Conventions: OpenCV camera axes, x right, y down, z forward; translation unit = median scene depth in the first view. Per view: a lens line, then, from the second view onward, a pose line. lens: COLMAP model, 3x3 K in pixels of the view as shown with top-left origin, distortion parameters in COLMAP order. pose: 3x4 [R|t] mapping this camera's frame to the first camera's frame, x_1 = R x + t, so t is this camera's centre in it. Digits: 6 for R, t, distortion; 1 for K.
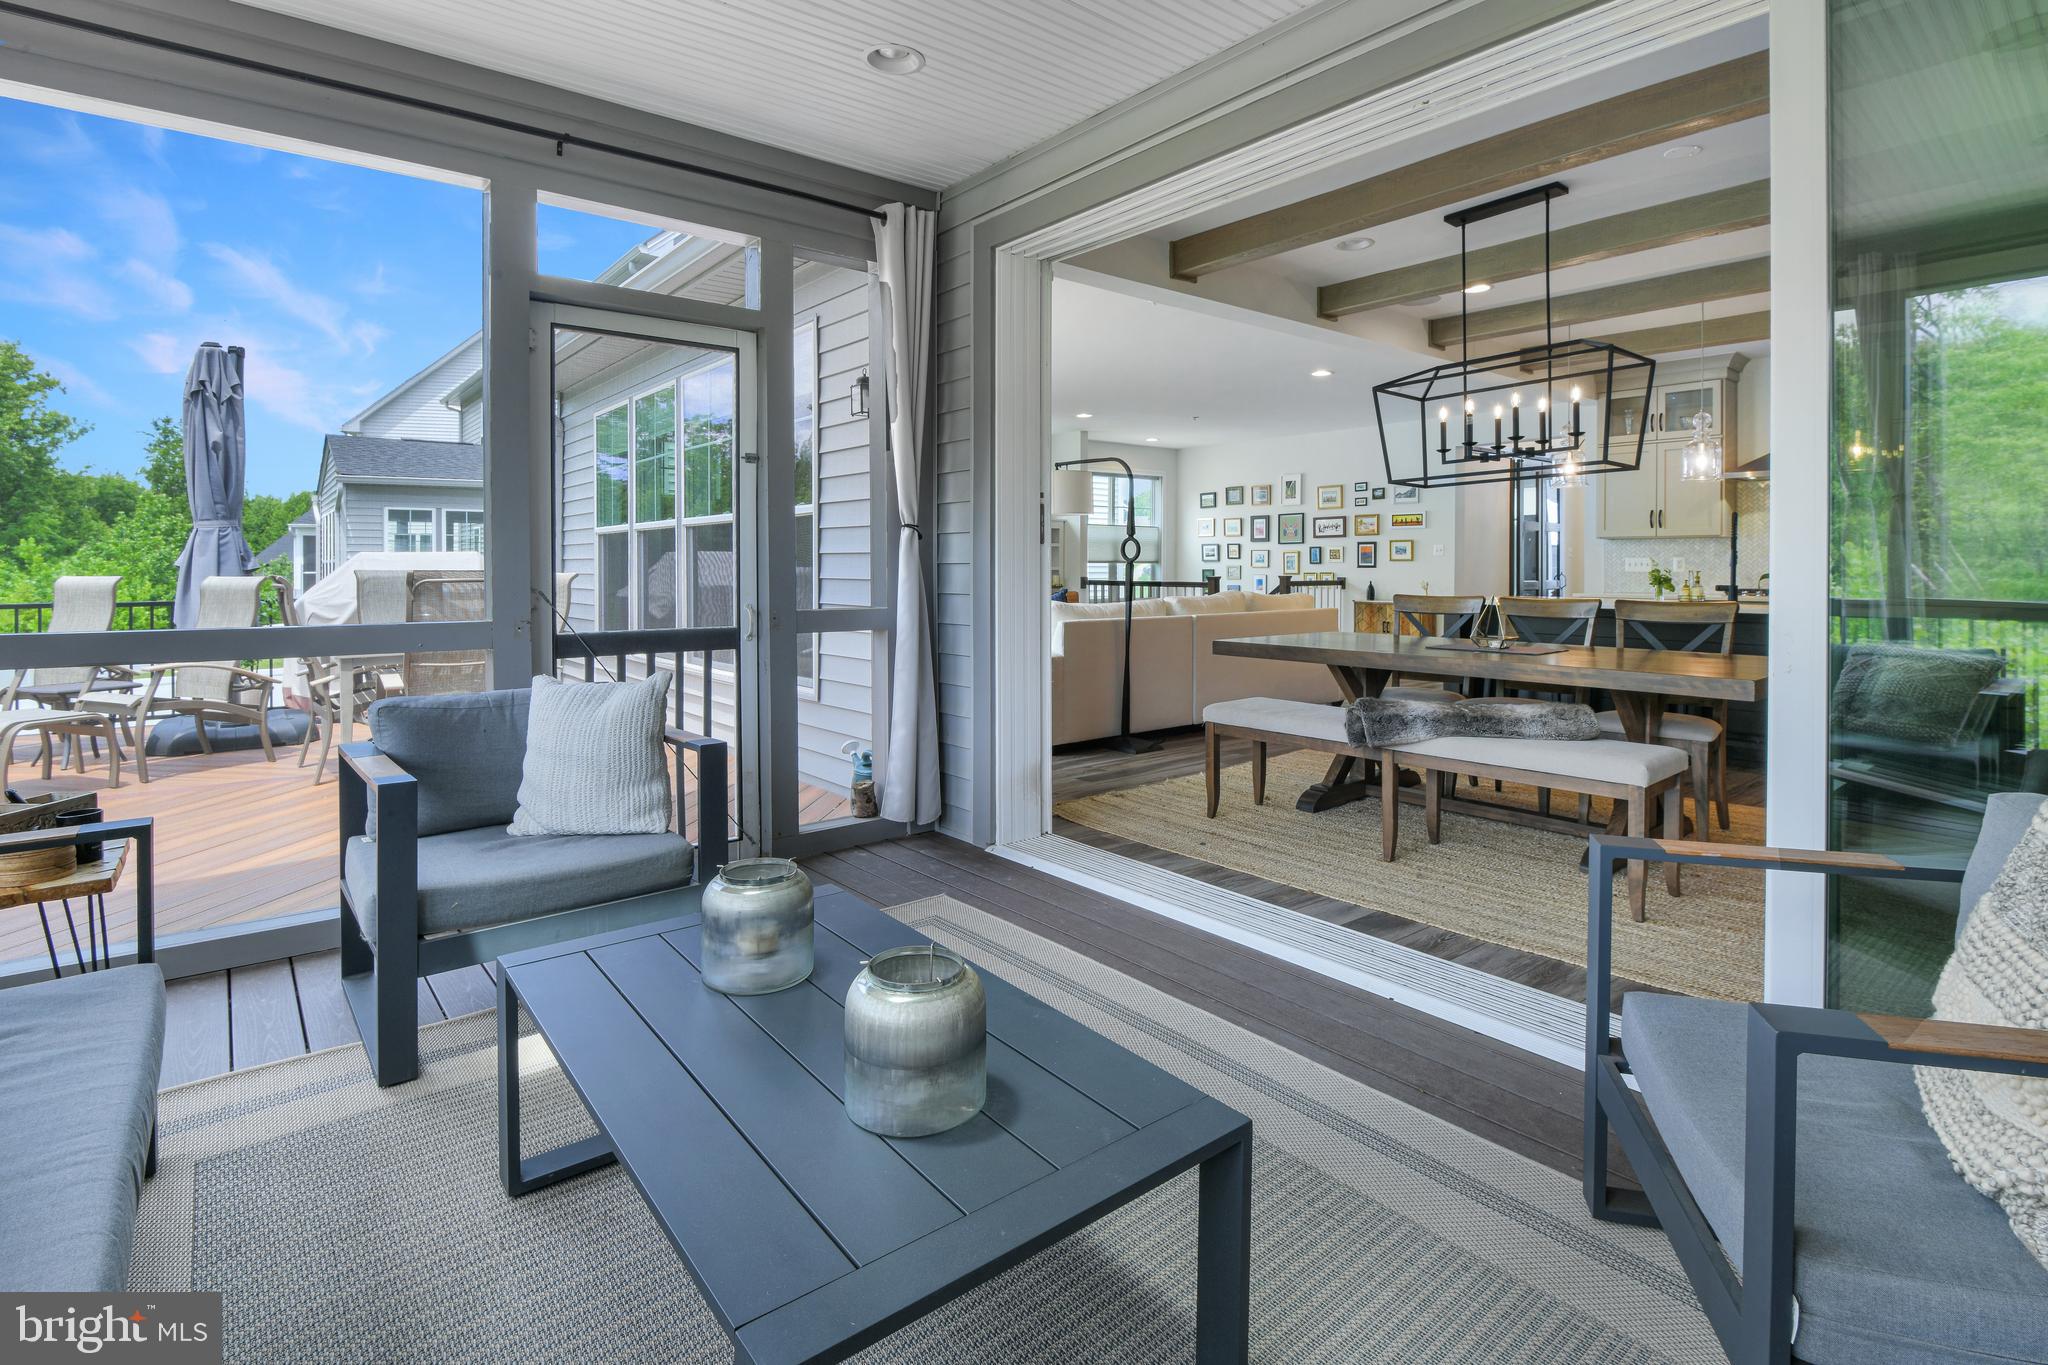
lens RADIAL K [[976.0, 0, 1024.6], [0, 976.0, 681.7], [0, 0, 1]] dist [-0.013517, -0.003794]
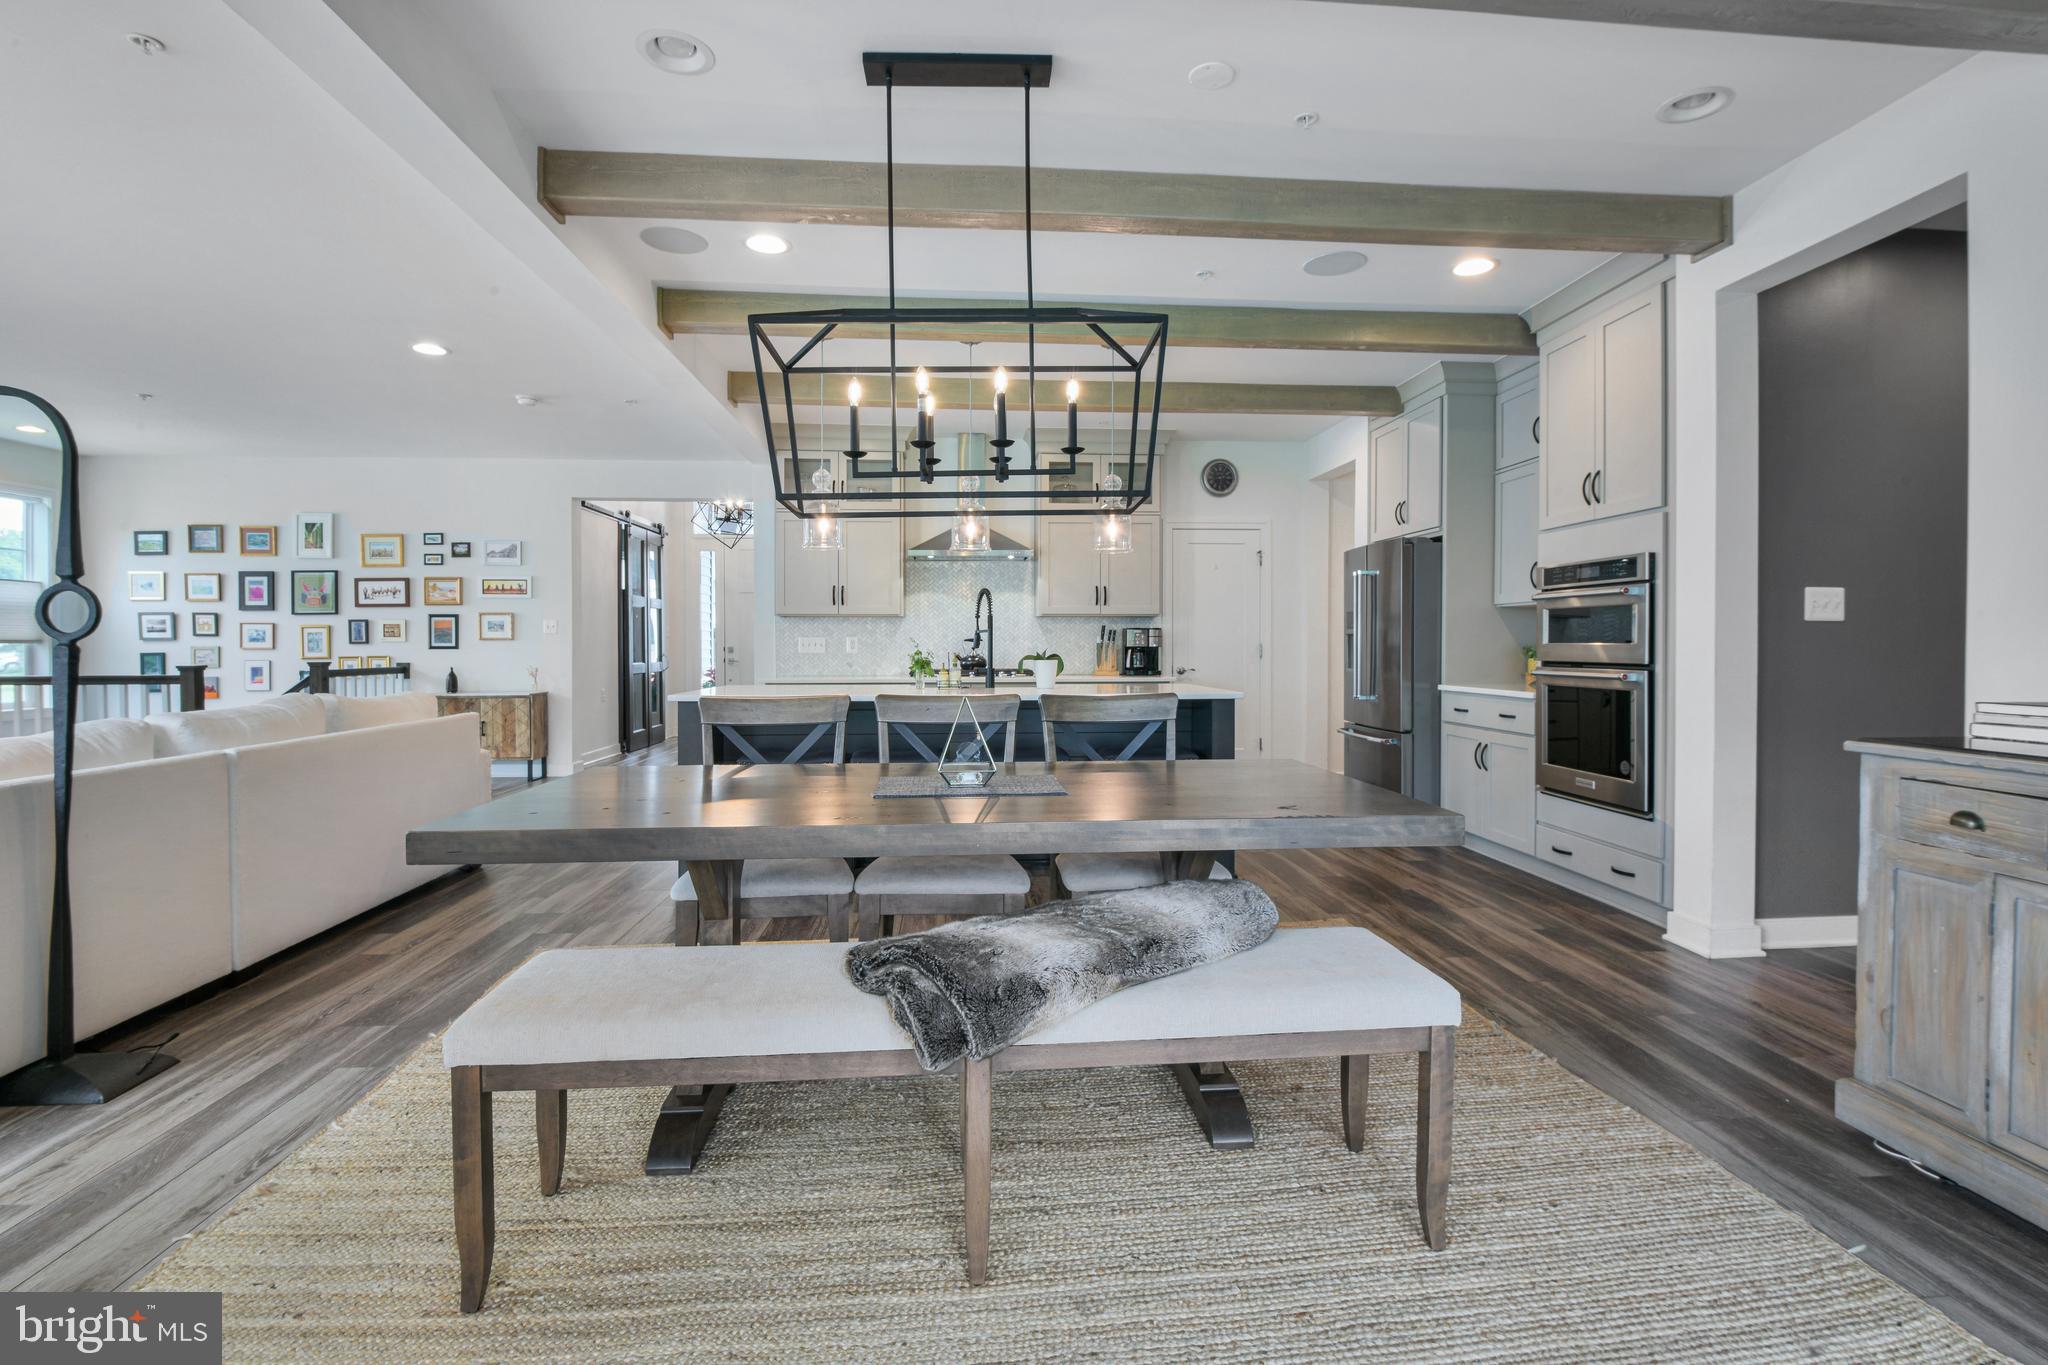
lens RADIAL K [[976.0, 0, 1044.0], [0, 976.0, 652.5], [0, 0, 1]] dist [-0.013517, -0.003794]
pose [[0.564272, -0.006581, 0.825563, 0.003585], [0.097911, 0.993445, -0.059003, -0.026886], [-0.819763, 0.114125, 0.561217, 0.216141]]
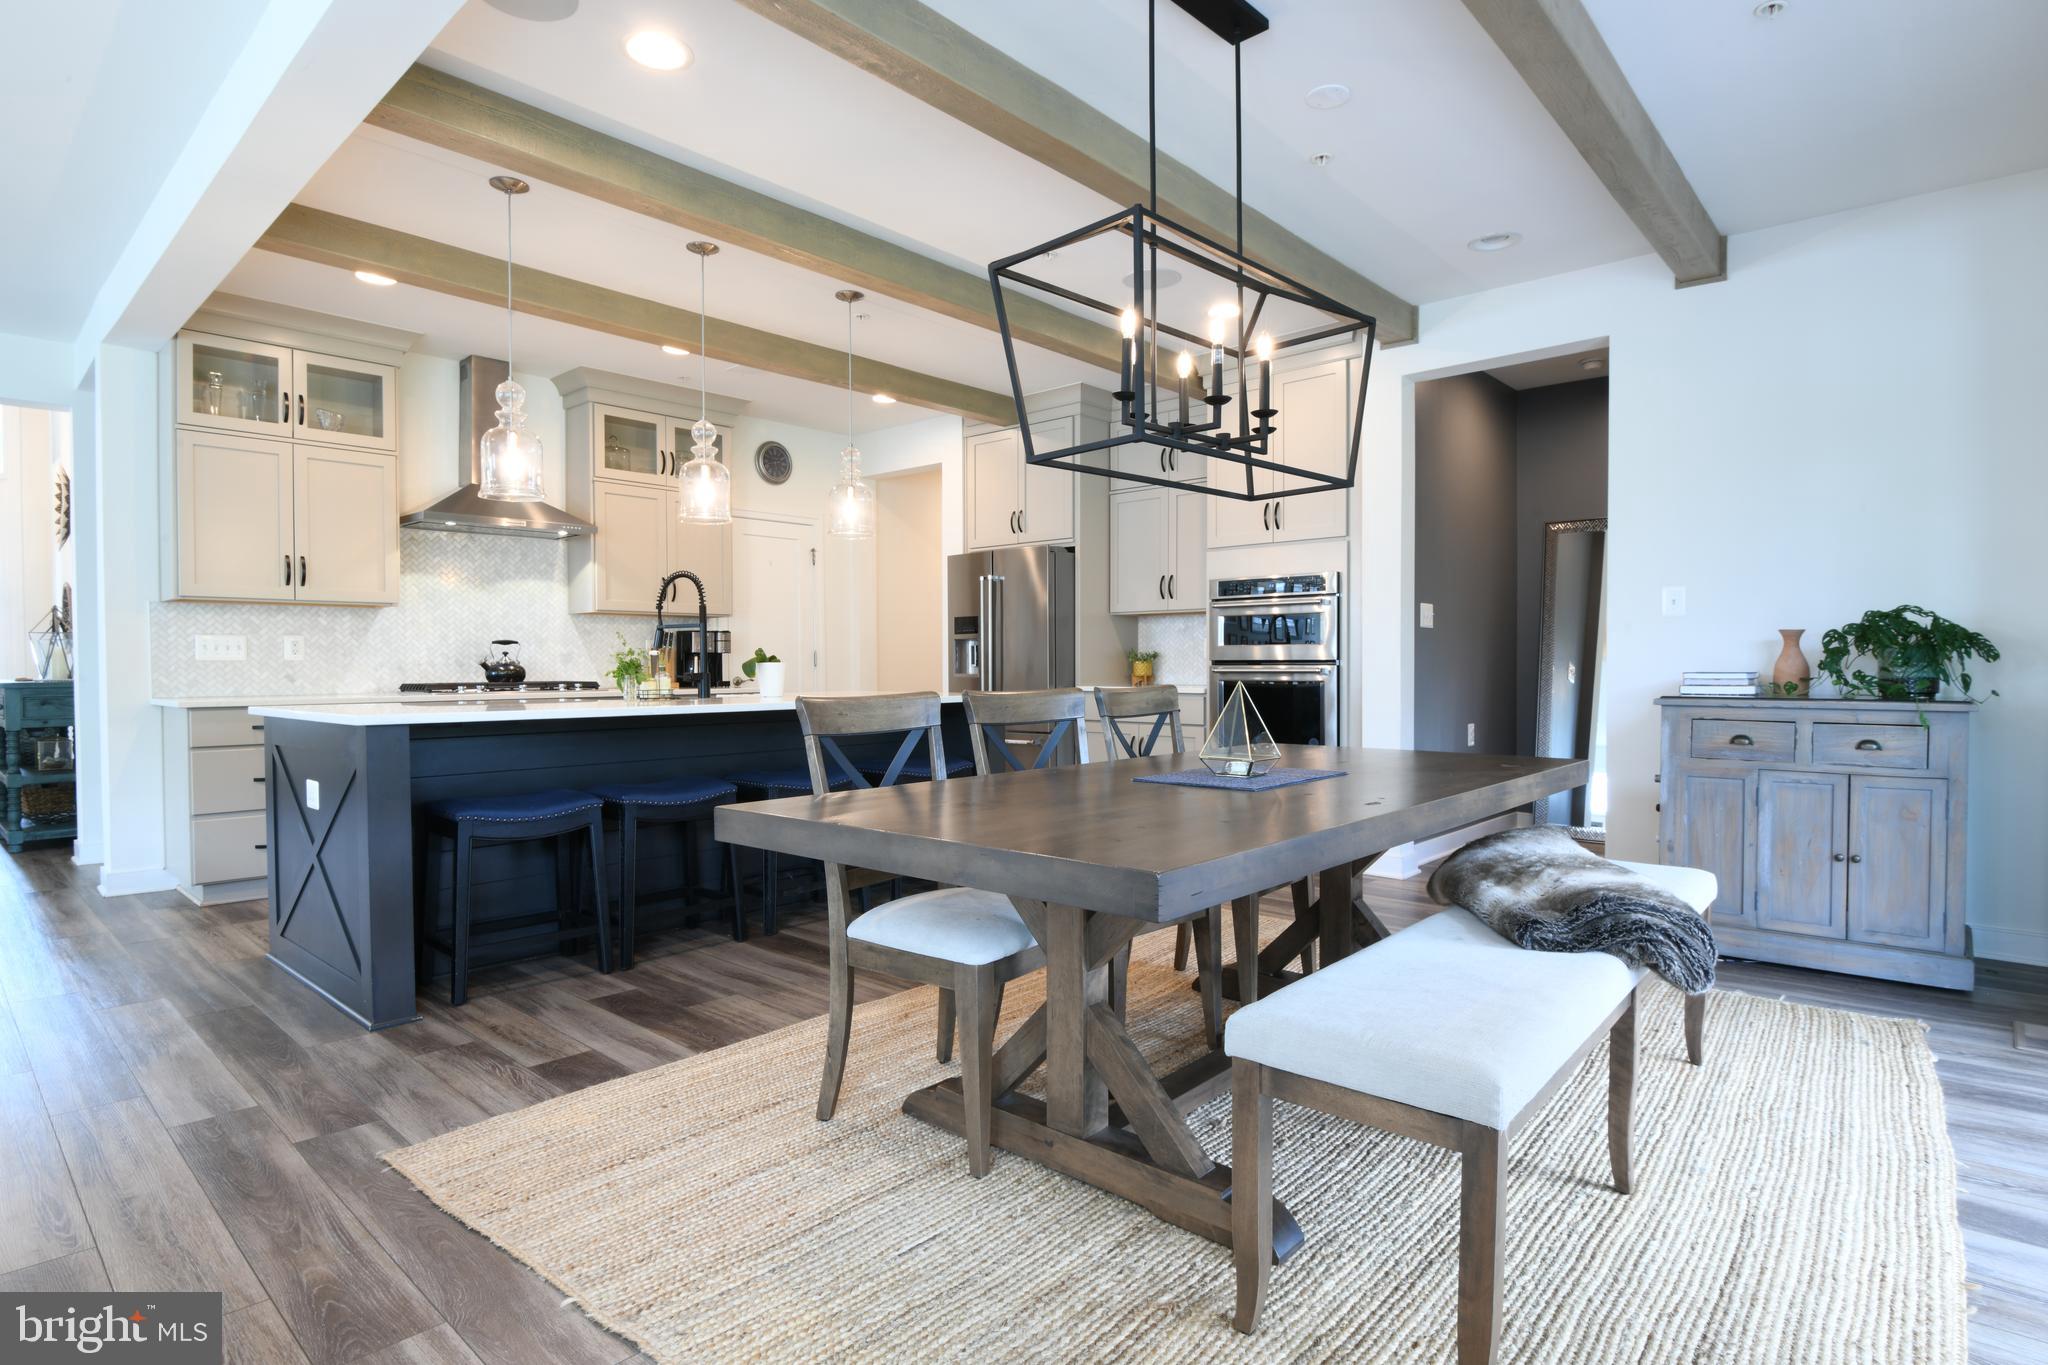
lens RADIAL K [[1070.5, 0, 1028.7], [0, 1070.5, 691.1], [0, 0, 1]] dist [-0.027328, -0.000475]
pose [[-0.162028, -0.023143, 0.986515, -0.037555], [0.120185, 0.991819, 0.043008, -0.044559], [-0.979440, 0.125533, -0.157921, 0.435005]]
